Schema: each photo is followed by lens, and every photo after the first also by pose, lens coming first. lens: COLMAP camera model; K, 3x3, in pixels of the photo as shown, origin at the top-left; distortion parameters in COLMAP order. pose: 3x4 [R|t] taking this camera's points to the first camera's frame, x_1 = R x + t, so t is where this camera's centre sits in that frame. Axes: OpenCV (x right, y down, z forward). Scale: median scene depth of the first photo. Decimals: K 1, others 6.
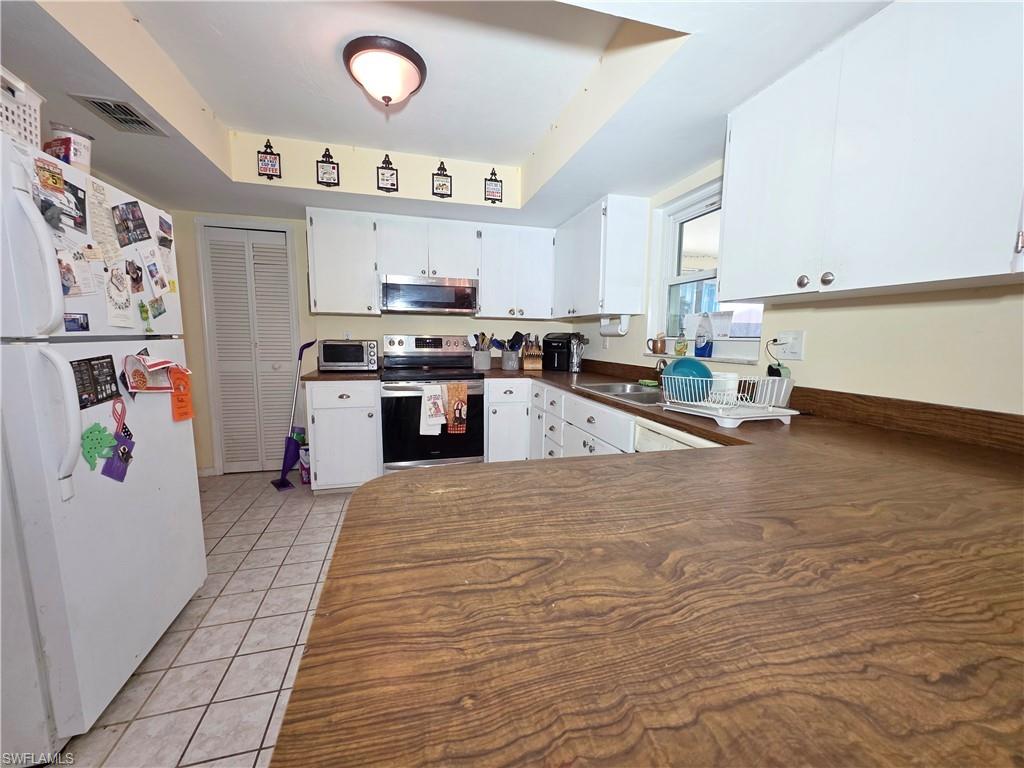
lens RADIAL K [[407.3, 0, 512.0], [0, 407.3, 384.0], [0, 0, 1]] dist [0.007468, -0.001965]
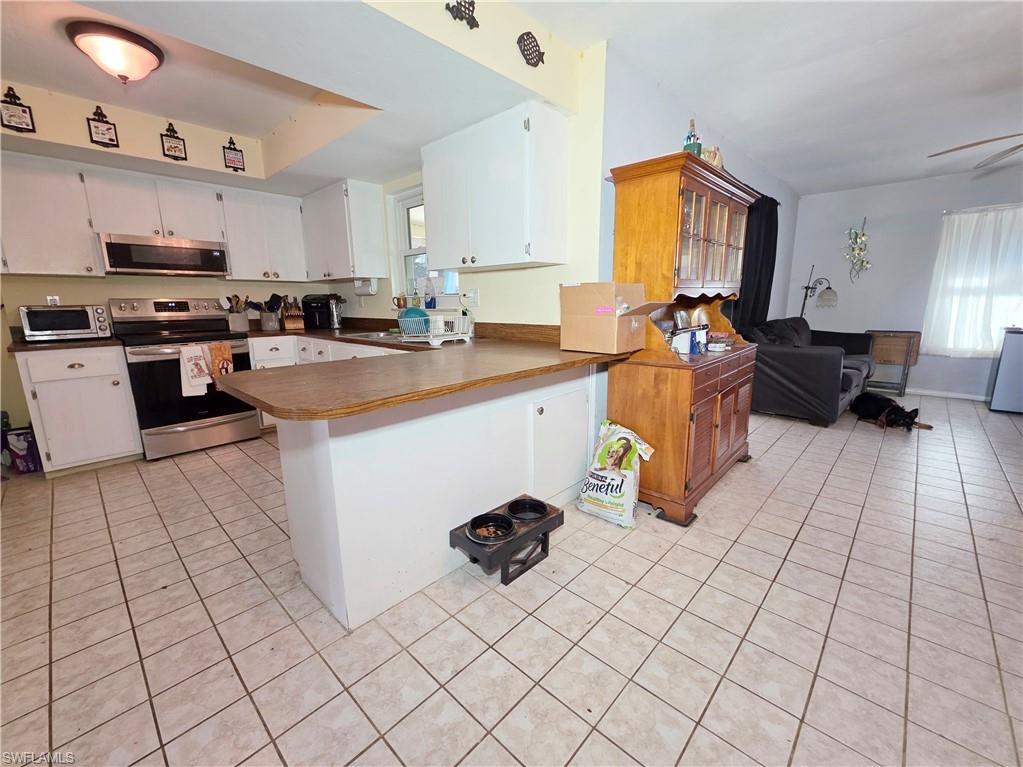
lens RADIAL K [[425.5, 0, 511.5], [0, 425.5, 383.5], [0, 0, 1]] dist [0.009534, -0.002141]
pose [[0.852311, -0.121911, 0.508630, -0.067143], [0.083420, 0.991693, 0.097907, 0.058000], [-0.516341, -0.041017, 0.855400, -0.353068]]
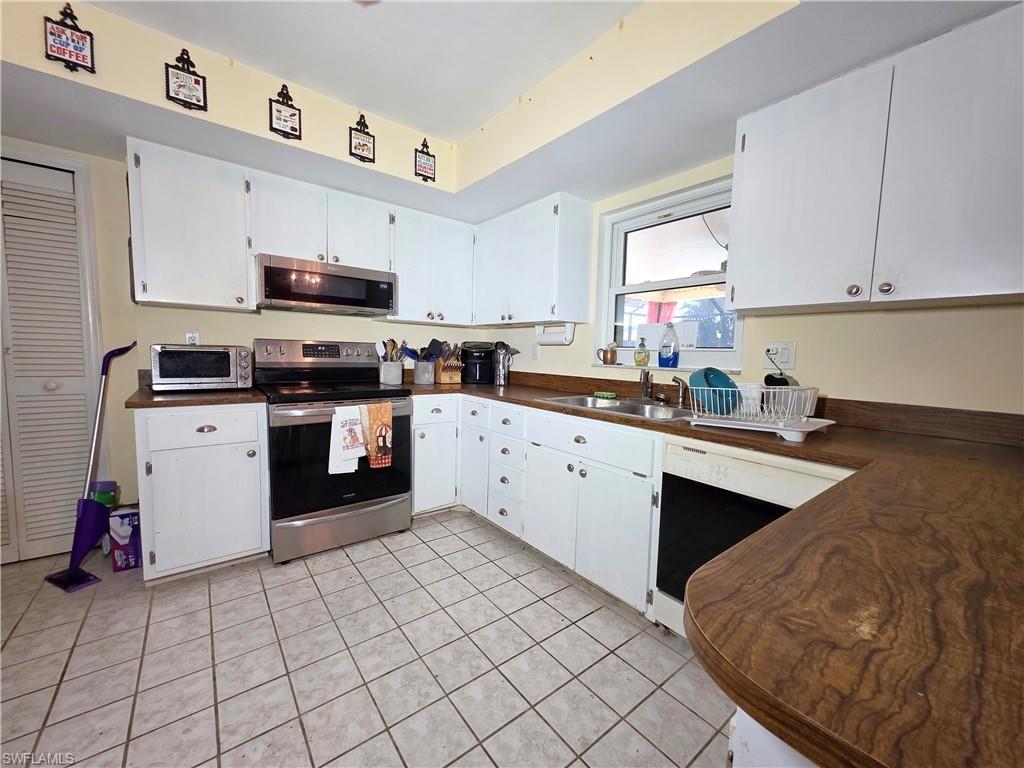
lens RADIAL K [[407.3, 0, 512.0], [0, 407.3, 384.0], [0, 0, 1]] dist [0.007468, -0.001965]
pose [[0.920646, -0.019316, 0.389920, -0.212296], [0.031117, 0.999228, -0.023970, -0.011056], [-0.389156, 0.034201, 0.920537, 0.191400]]
